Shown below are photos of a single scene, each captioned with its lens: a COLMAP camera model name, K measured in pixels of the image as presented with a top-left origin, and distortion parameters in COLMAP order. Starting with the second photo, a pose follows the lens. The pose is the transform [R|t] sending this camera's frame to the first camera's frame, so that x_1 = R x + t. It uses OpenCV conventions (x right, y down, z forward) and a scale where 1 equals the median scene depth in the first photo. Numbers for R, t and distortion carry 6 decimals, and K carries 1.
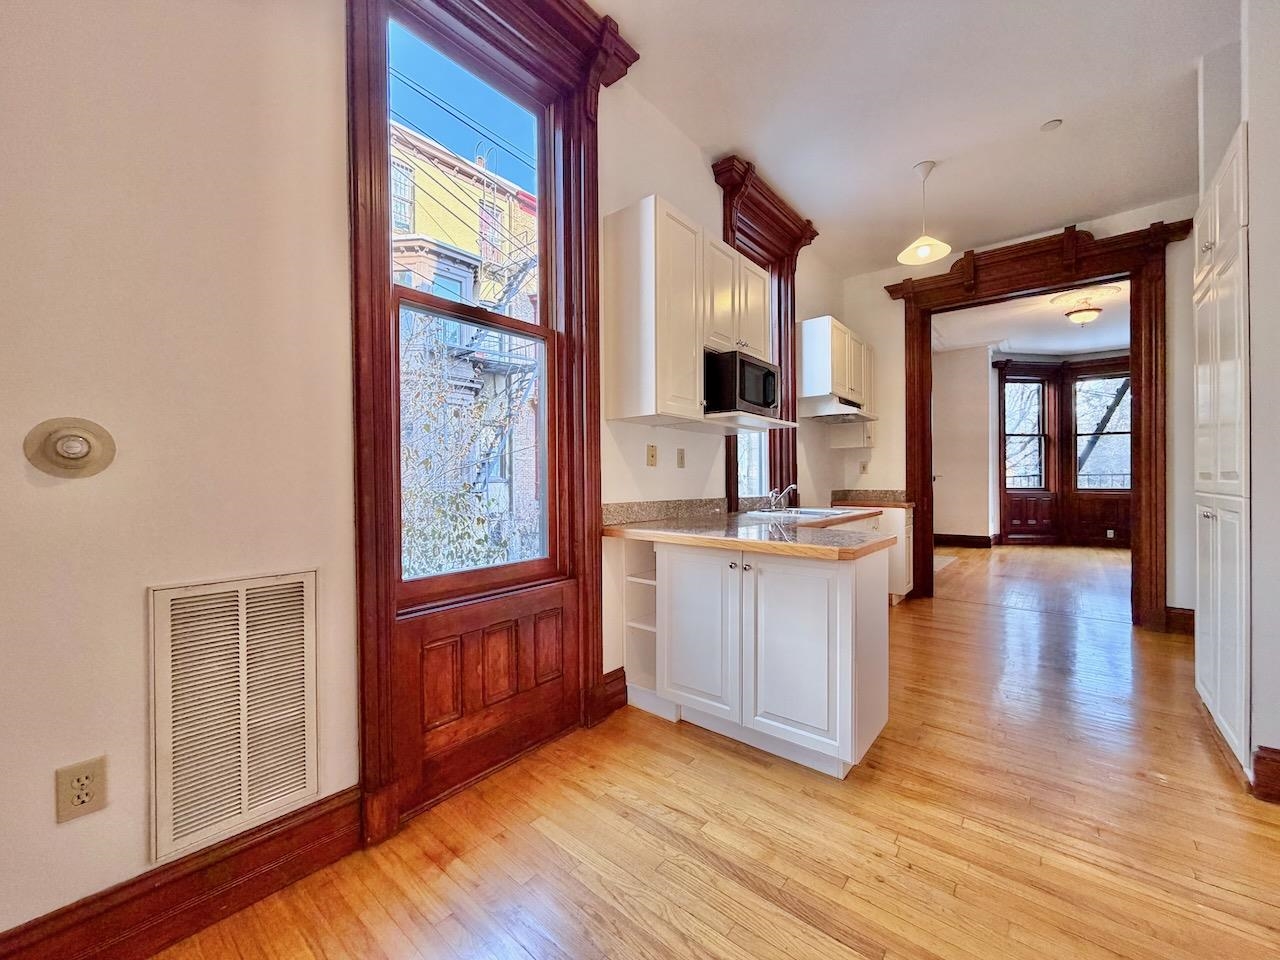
lens RADIAL K [[518.6, 0, 633.3], [0, 518.6, 475.7], [0, 0, 1]] dist [-0.000635, -0.000842]
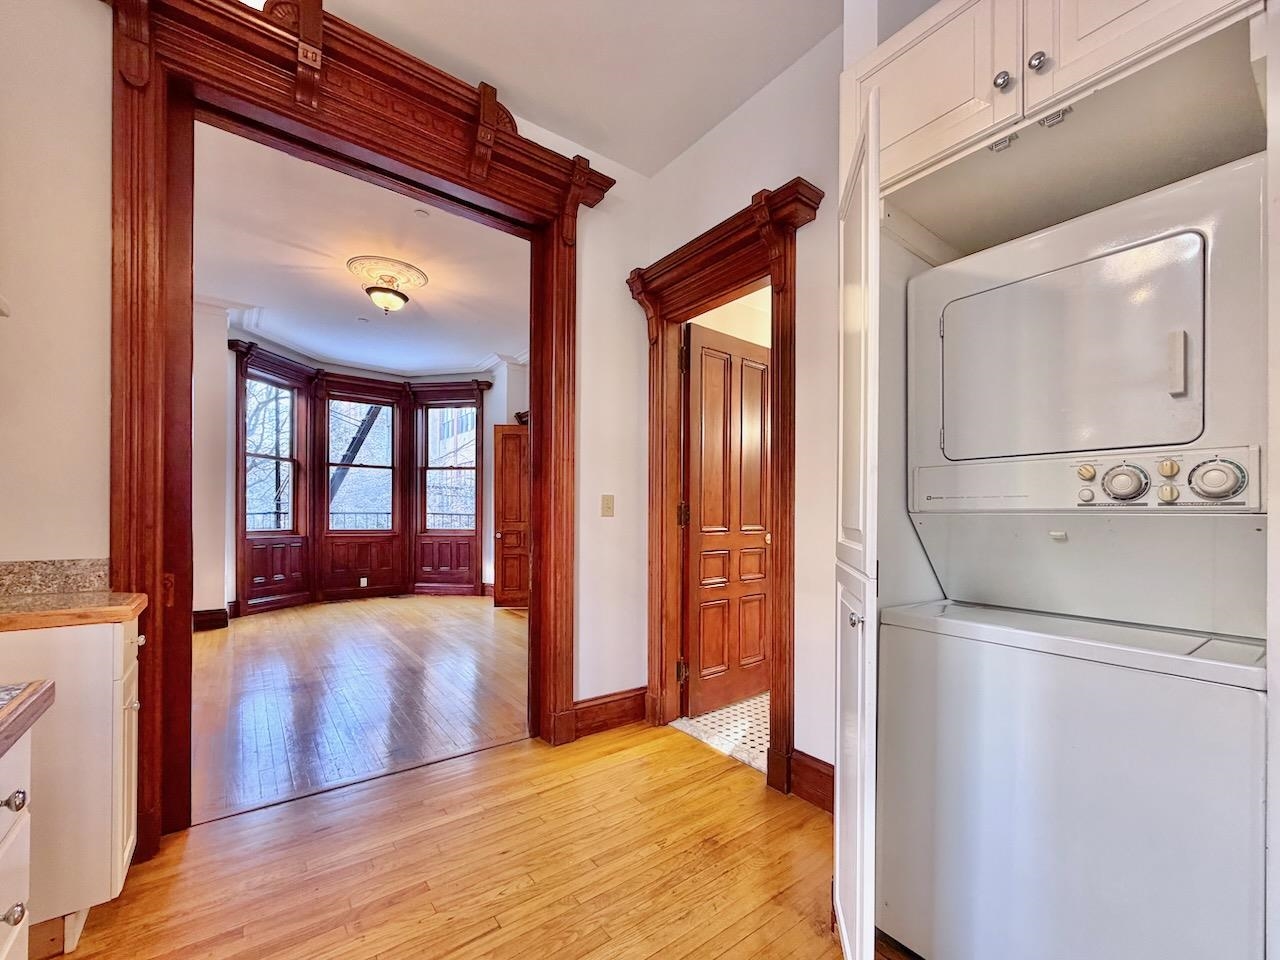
lens RADIAL K [[518.6, 0, 652.2], [0, 518.6, 512.8], [0, 0, 1]] dist [-0.000635, -0.000842]
pose [[0.190030, 0.007443, 0.981750, 0.164903], [-0.008650, 0.999945, -0.005907, -0.001846], [-0.981740, -0.007370, 0.190084, 0.372188]]
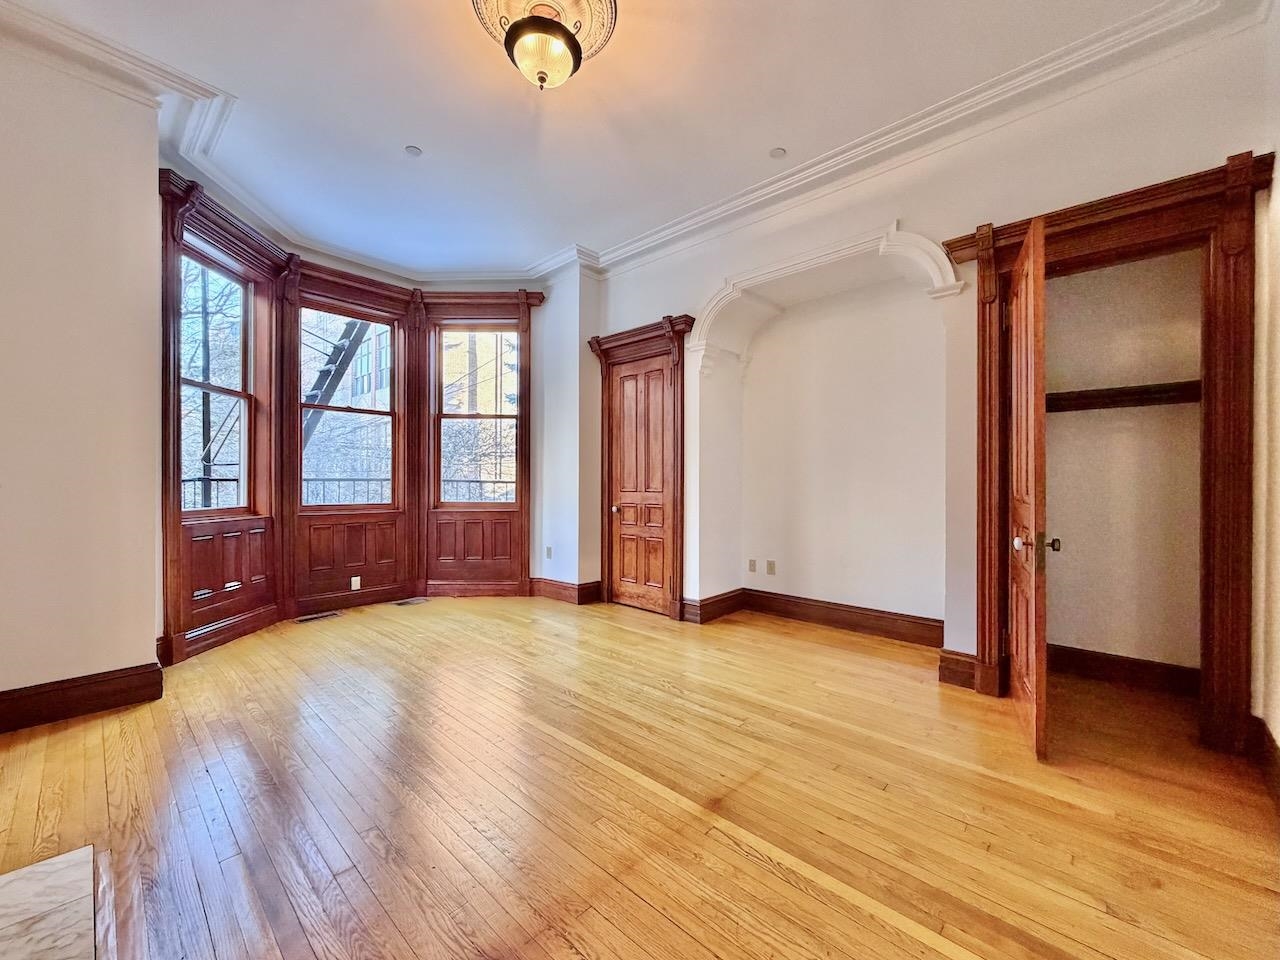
lens RADIAL K [[518.6, 0, 636.3], [0, 518.6, 479.1], [0, 0, 1]] dist [-0.000635, -0.000842]
pose [[0.046187, 0.008335, 0.998898, 0.368814], [-0.003889, 0.999959, -0.008164, 0.000492], [-0.998925, -0.003507, 0.046217, 0.681149]]
